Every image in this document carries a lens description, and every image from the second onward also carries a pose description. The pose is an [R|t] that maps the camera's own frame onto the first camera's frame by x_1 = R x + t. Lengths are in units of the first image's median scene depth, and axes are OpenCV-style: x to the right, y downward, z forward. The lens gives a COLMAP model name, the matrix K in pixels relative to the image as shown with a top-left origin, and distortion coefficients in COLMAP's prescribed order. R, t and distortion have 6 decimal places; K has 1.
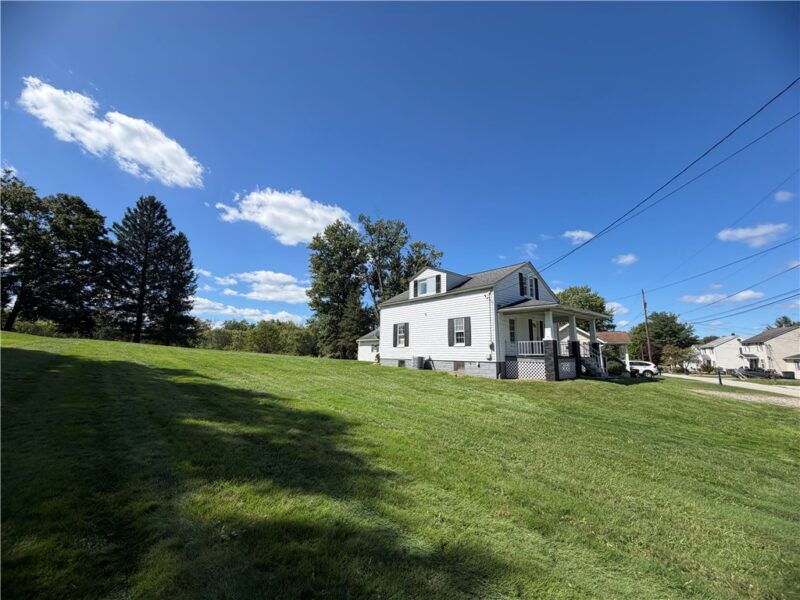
lens RADIAL K [[317.5, 0, 396.8], [0, 317.5, 302.7], [0, 0, 1]] dist [0.007086, -0.000129]
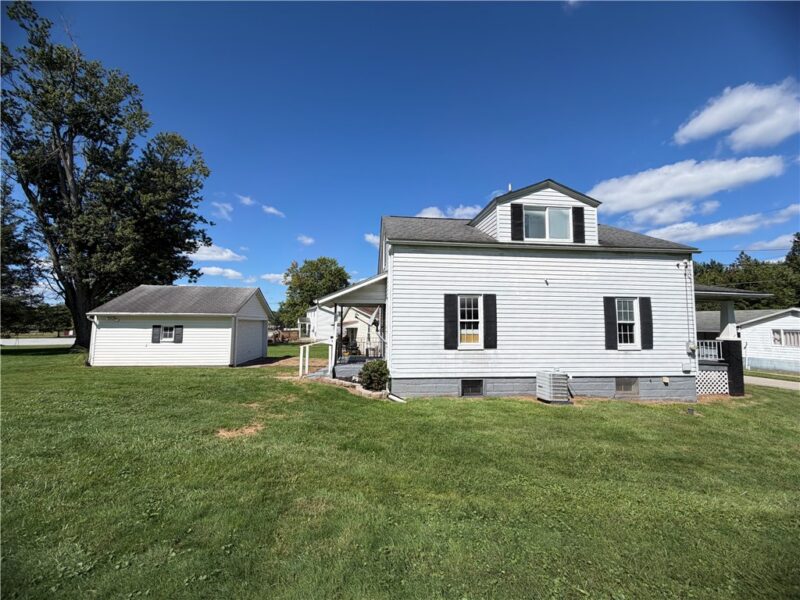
lens RADIAL K [[317.5, 0, 396.8], [0, 317.5, 302.7], [0, 0, 1]] dist [0.007086, -0.000129]
pose [[0.577966, 0.045727, 0.814779, -0.404518], [-0.132063, 0.990509, 0.038090, 0.074743], [-0.805304, -0.129617, 0.578519, 0.850051]]
